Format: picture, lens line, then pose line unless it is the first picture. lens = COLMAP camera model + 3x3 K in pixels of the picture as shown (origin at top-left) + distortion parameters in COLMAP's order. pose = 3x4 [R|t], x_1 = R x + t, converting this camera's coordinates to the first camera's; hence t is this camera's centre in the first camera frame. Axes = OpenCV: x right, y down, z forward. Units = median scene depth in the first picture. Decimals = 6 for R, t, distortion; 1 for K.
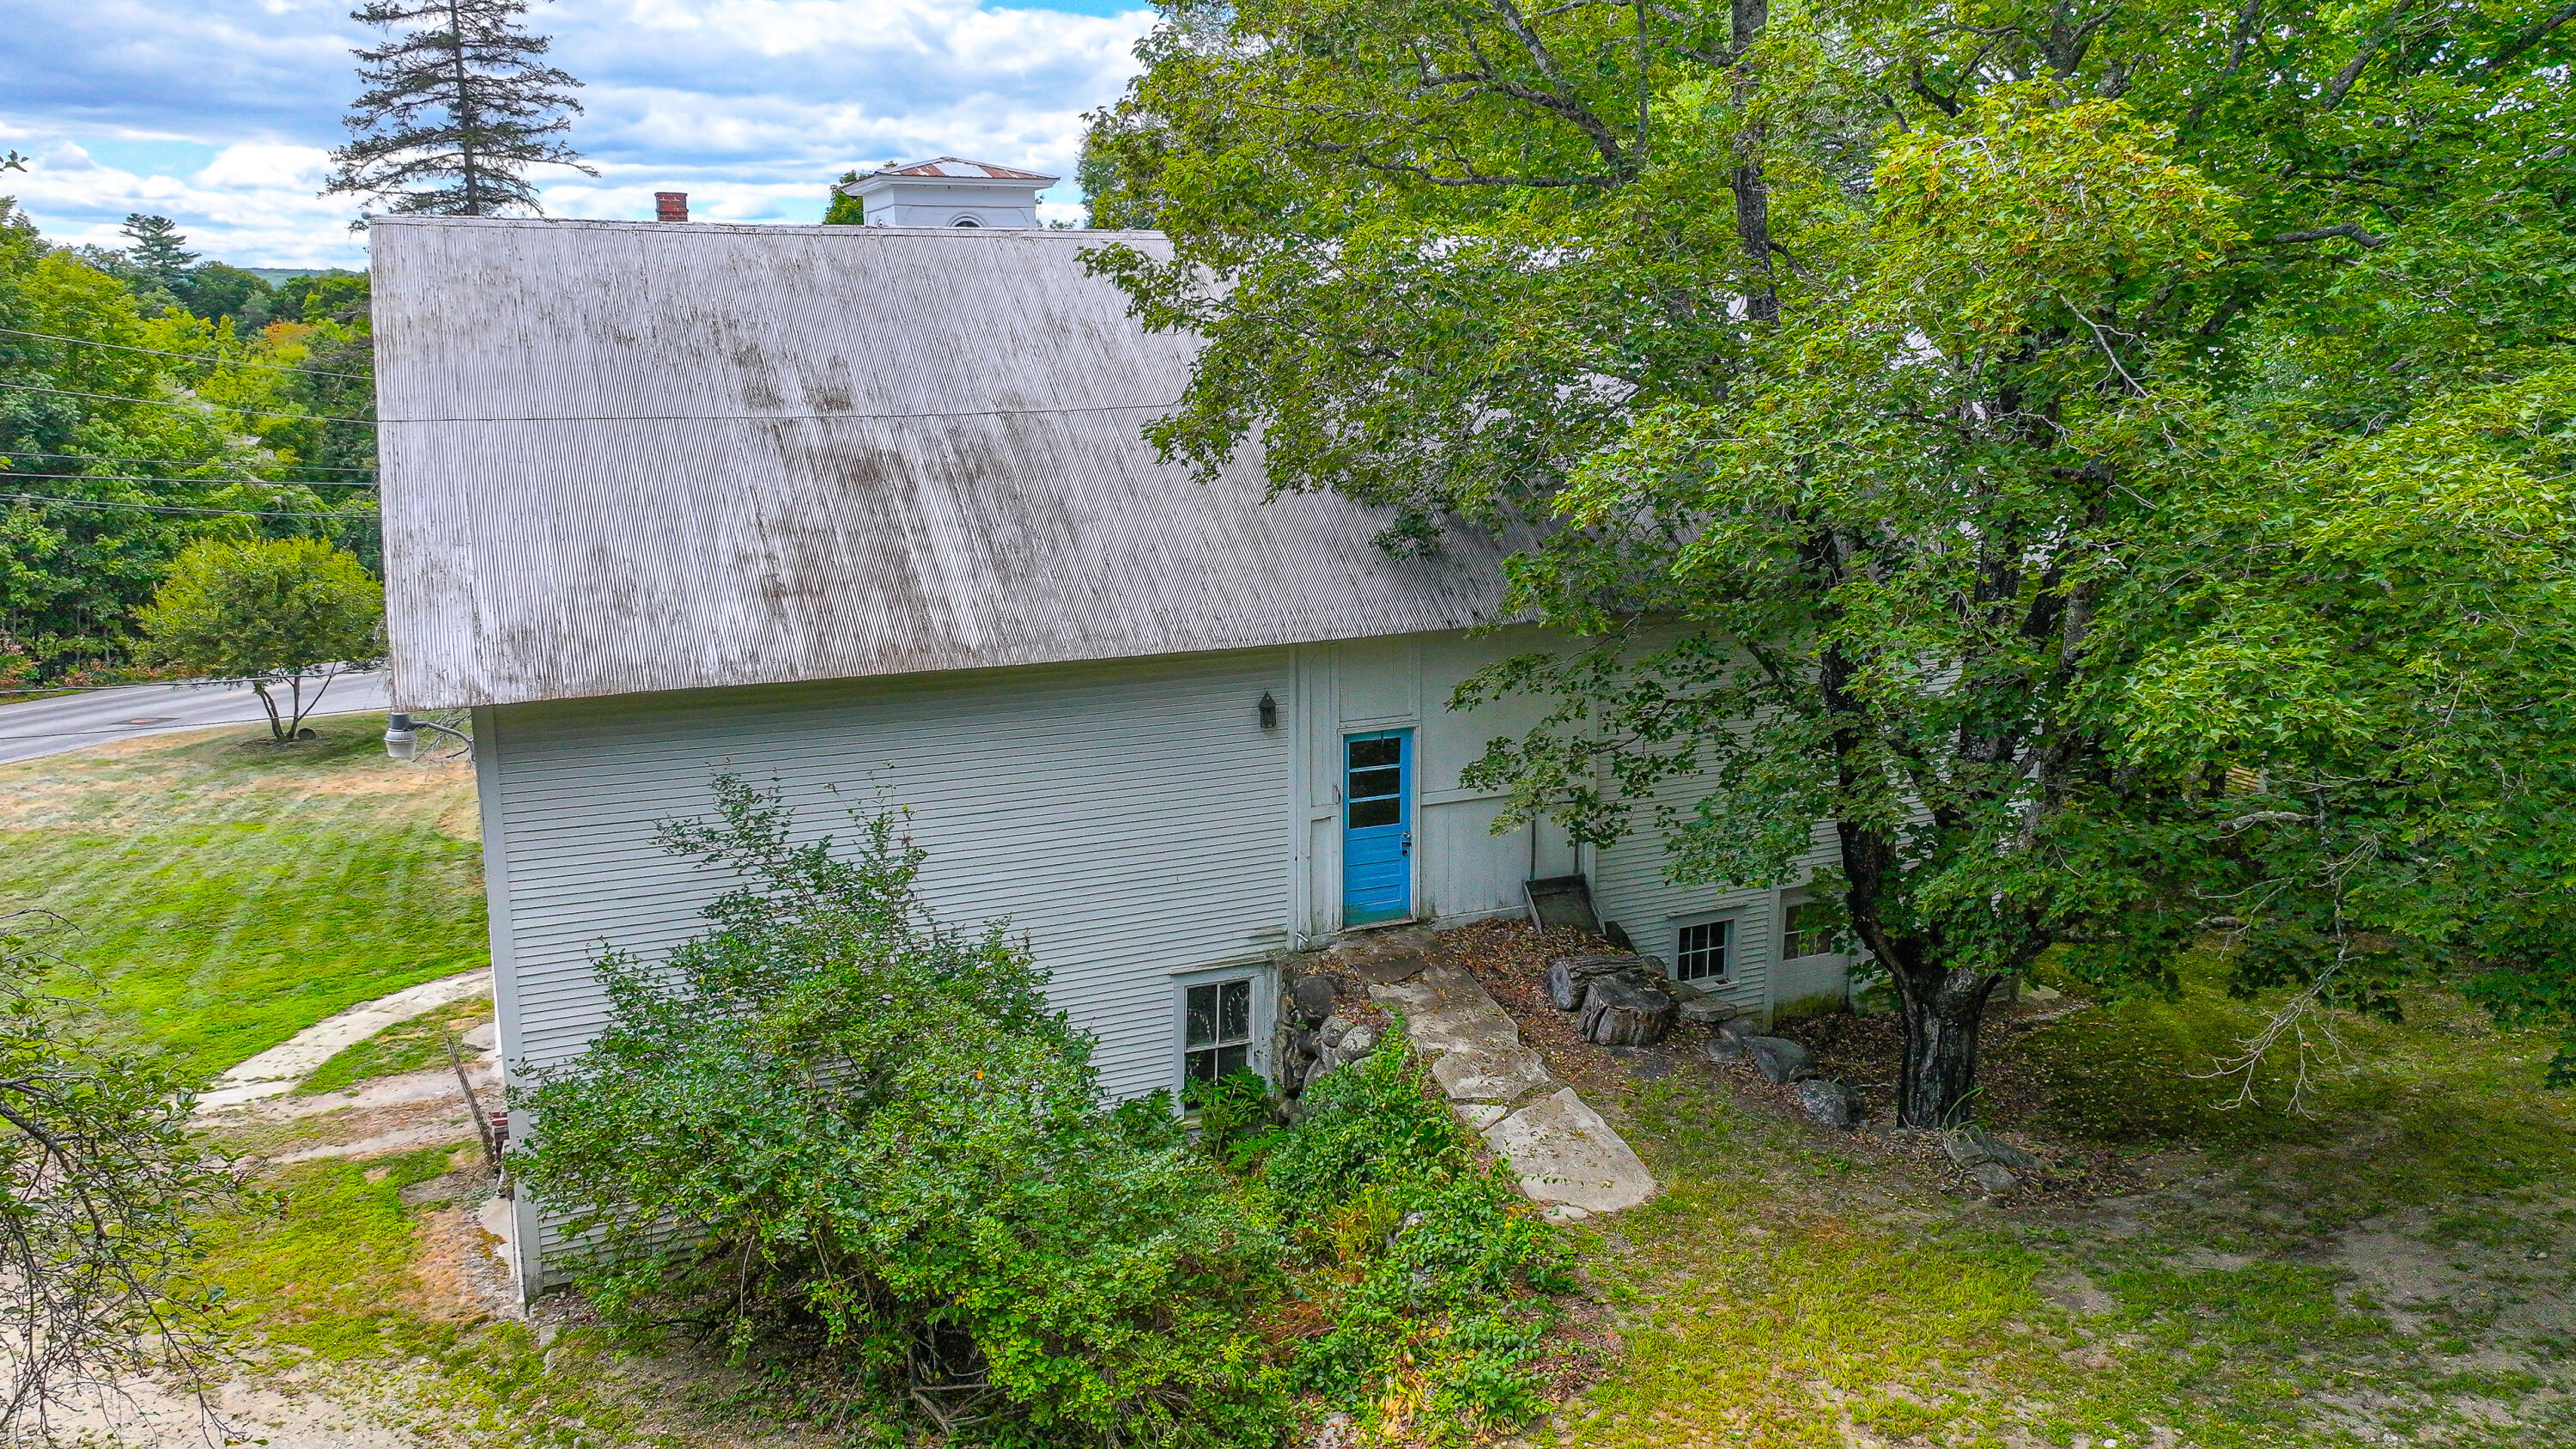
lens RADIAL K [[1813.9, 0, 1297.9], [0, 1813.9, 722.2], [0, 0, 1]] dist [0.004497, 0.005521]
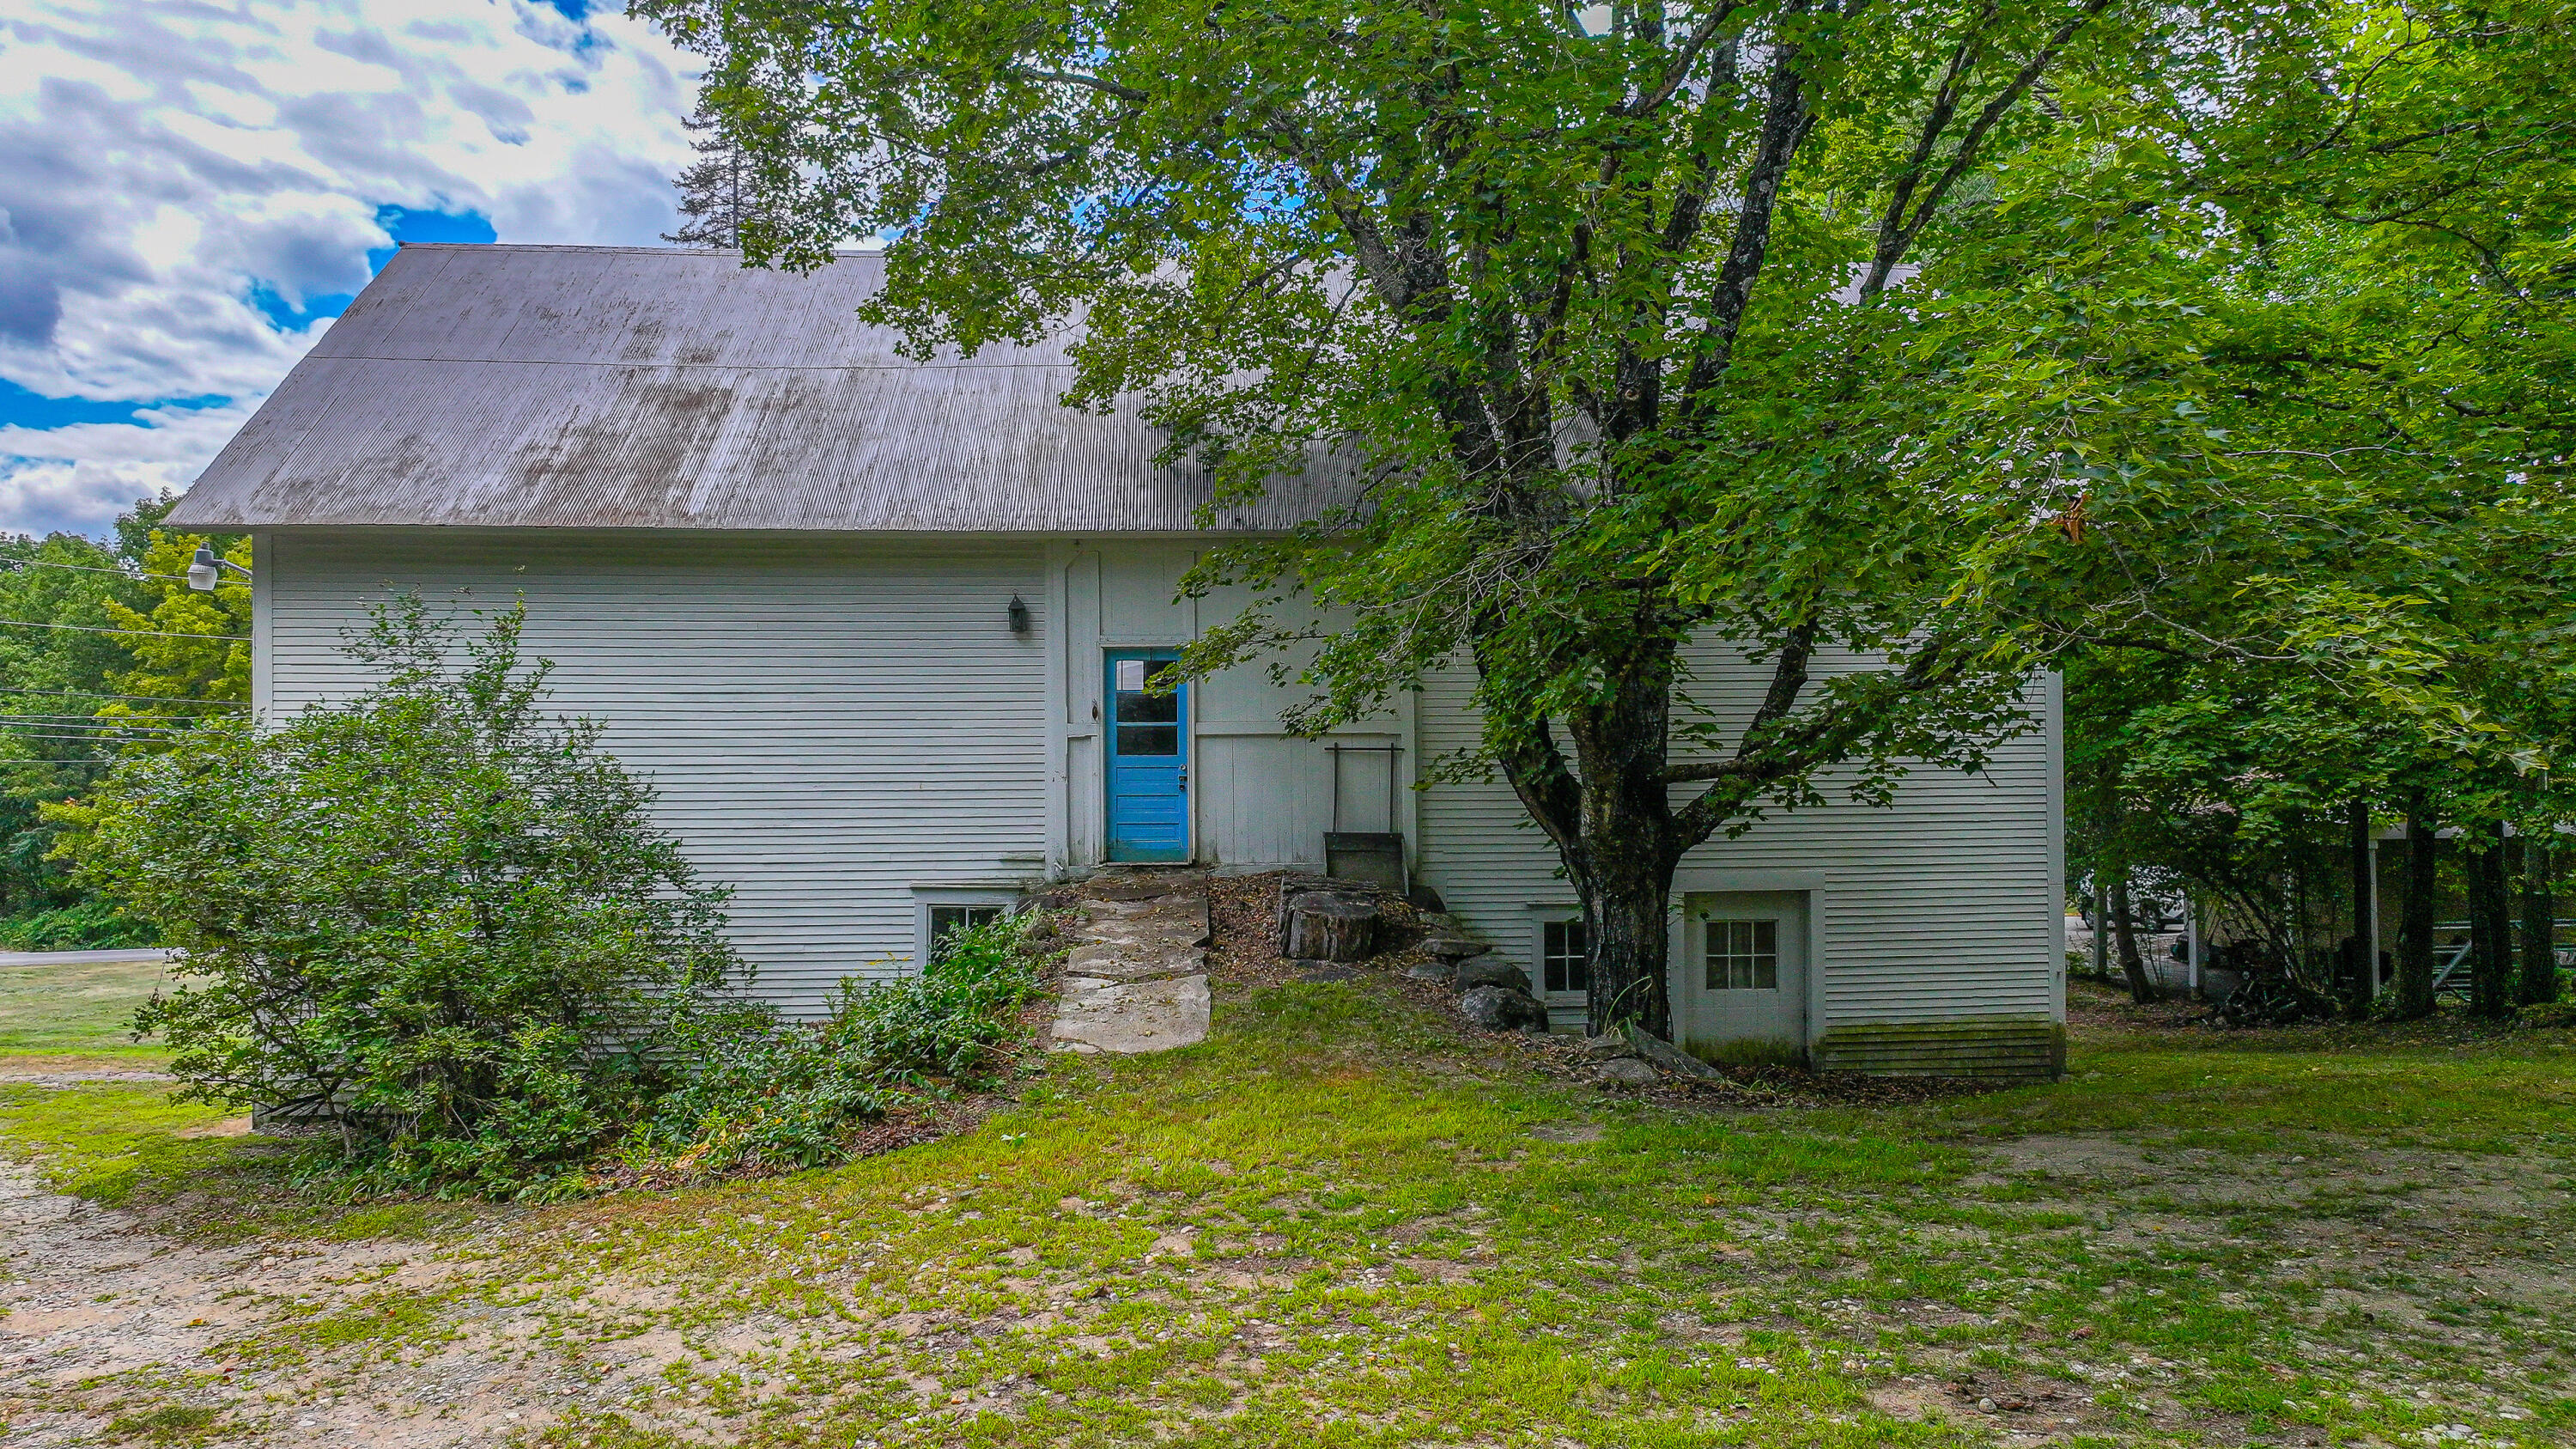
lens RADIAL K [[1813.9, 0, 1297.9], [0, 1813.9, 722.2], [0, 0, 1]] dist [0.004497, 0.005521]
pose [[0.941562, -0.005835, -0.336788, 0.435064], [-0.071687, 0.973473, -0.217281, 0.240761], [0.329122, 0.228727, 0.916167, 0.161331]]
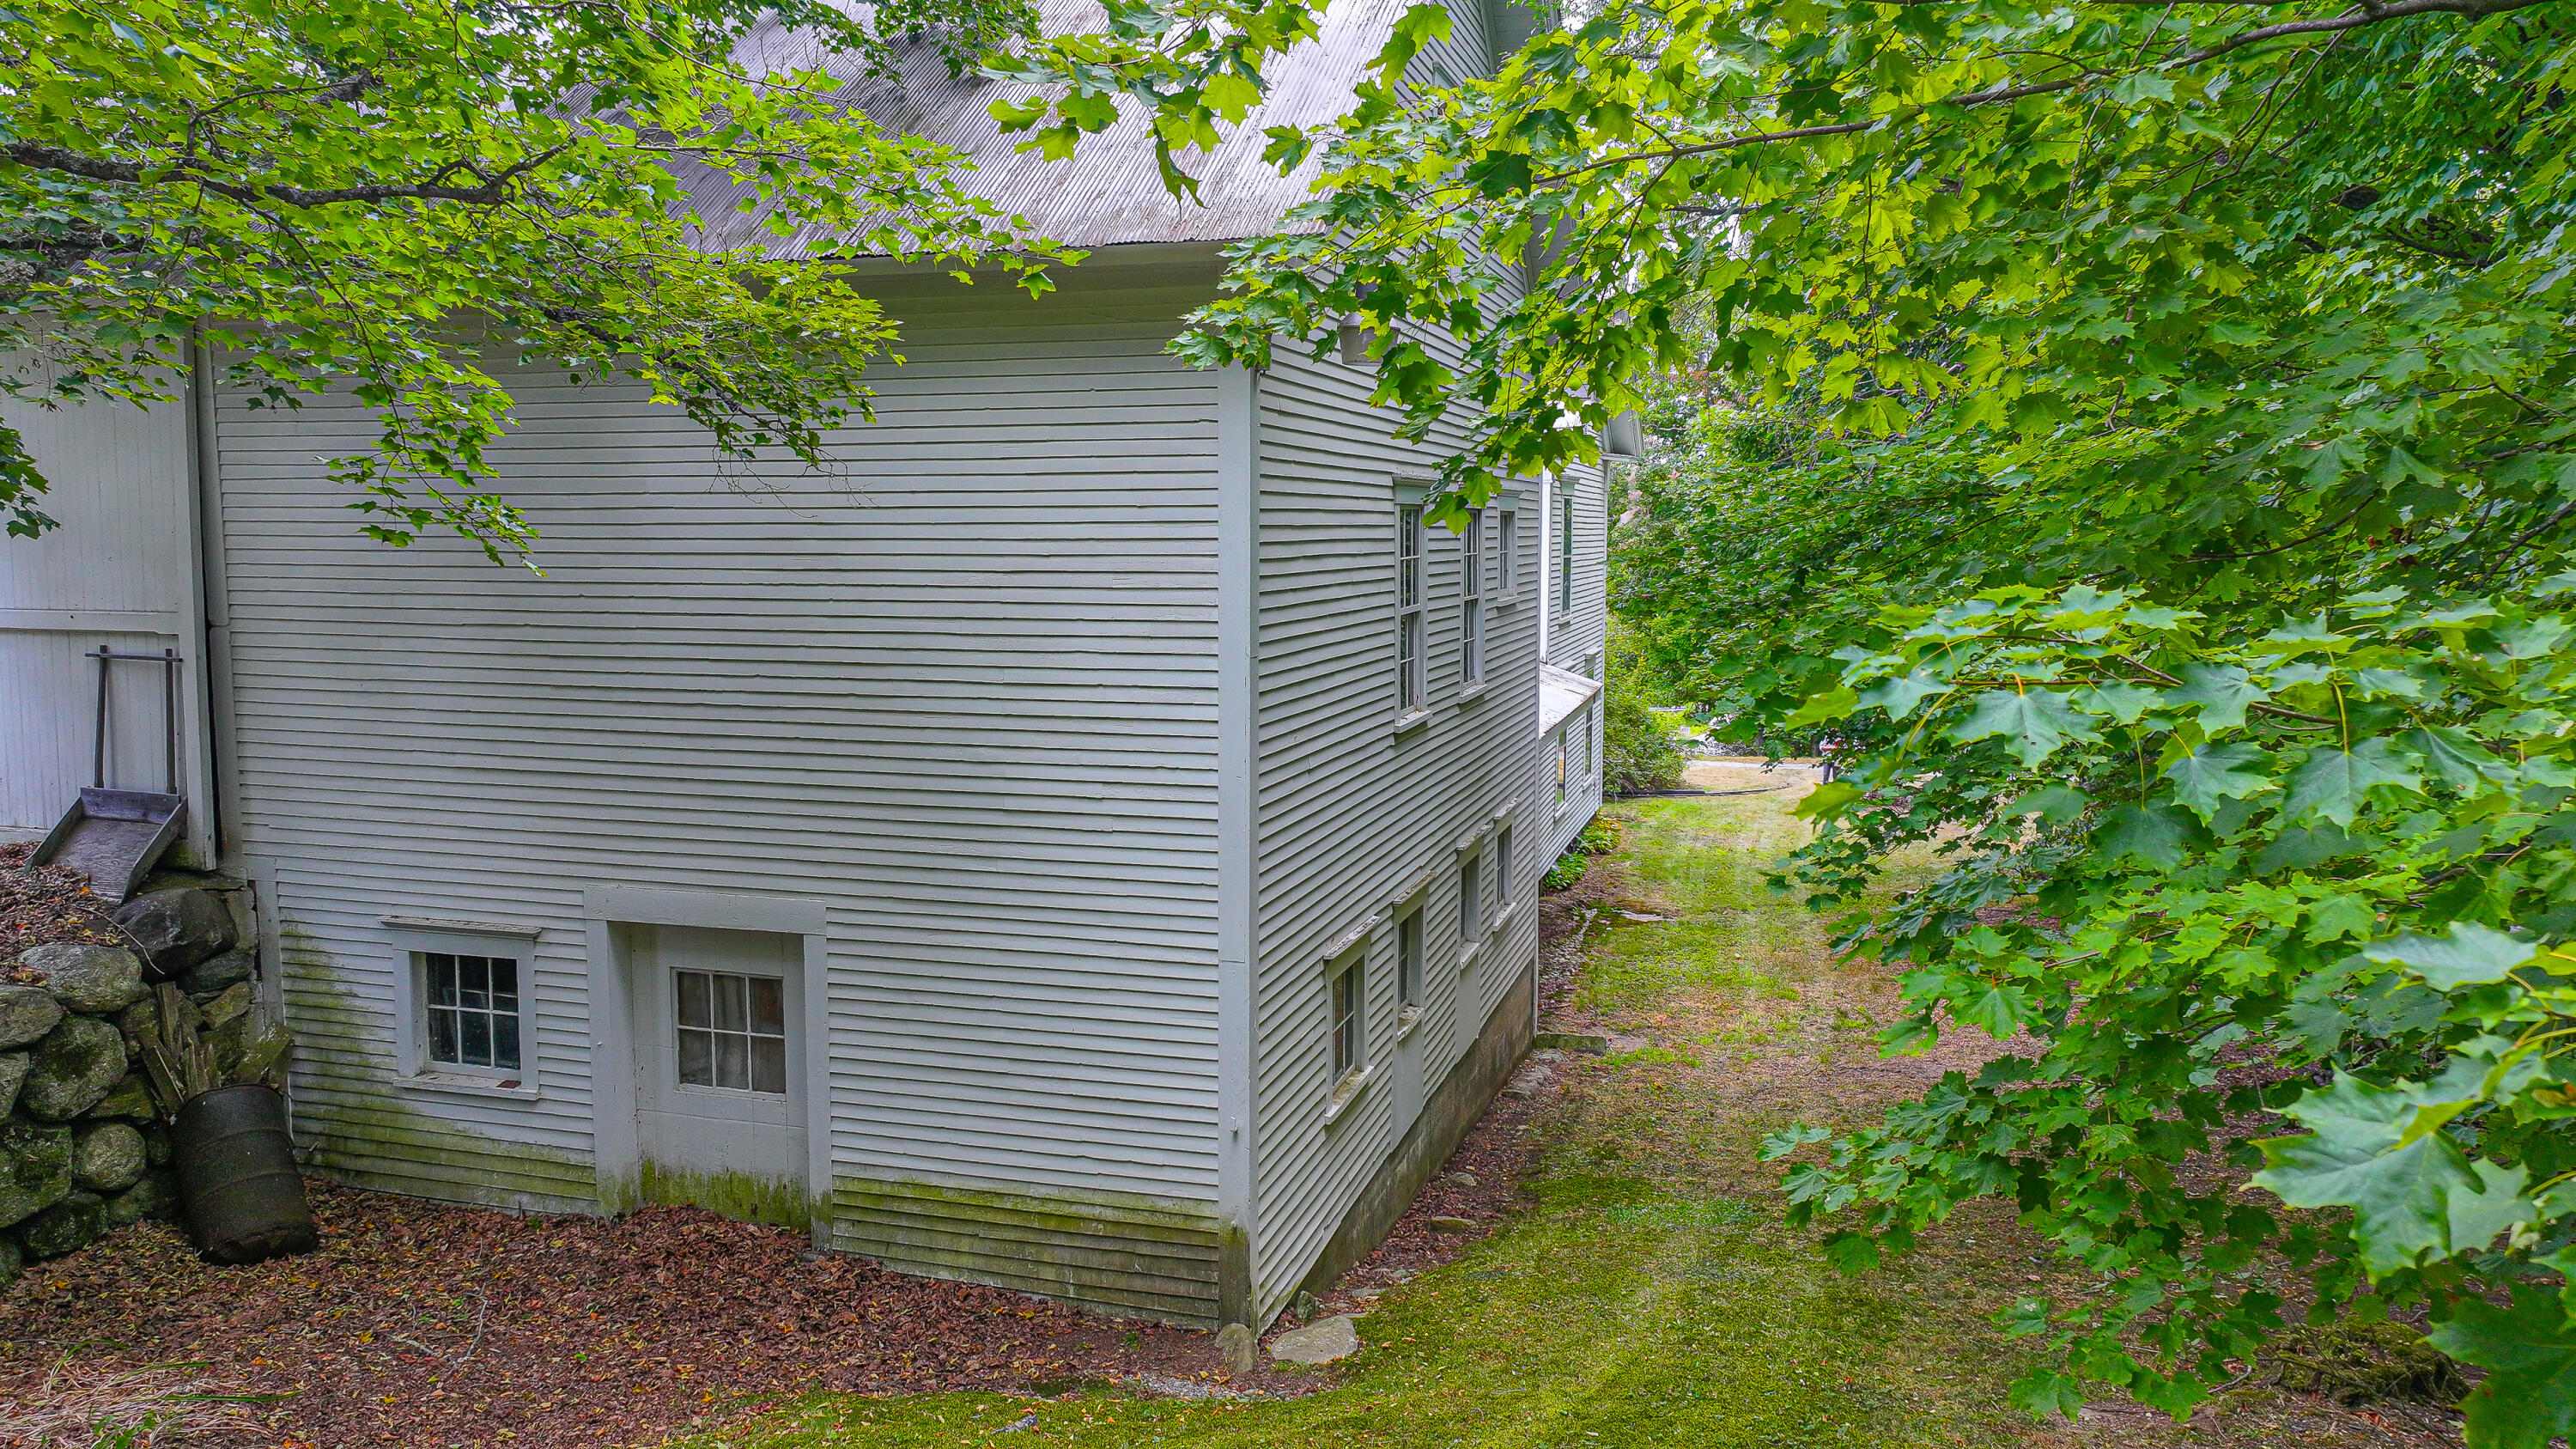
lens RADIAL K [[1813.9, 0, 1297.9], [0, 1813.9, 722.2], [0, 0, 1]] dist [0.004497, 0.005521]
pose [[0.748637, 0.077537, -0.658430, 0.822620], [-0.142557, 0.988733, -0.045654, 0.039605], [0.647472, 0.128042, 0.751256, 0.847043]]
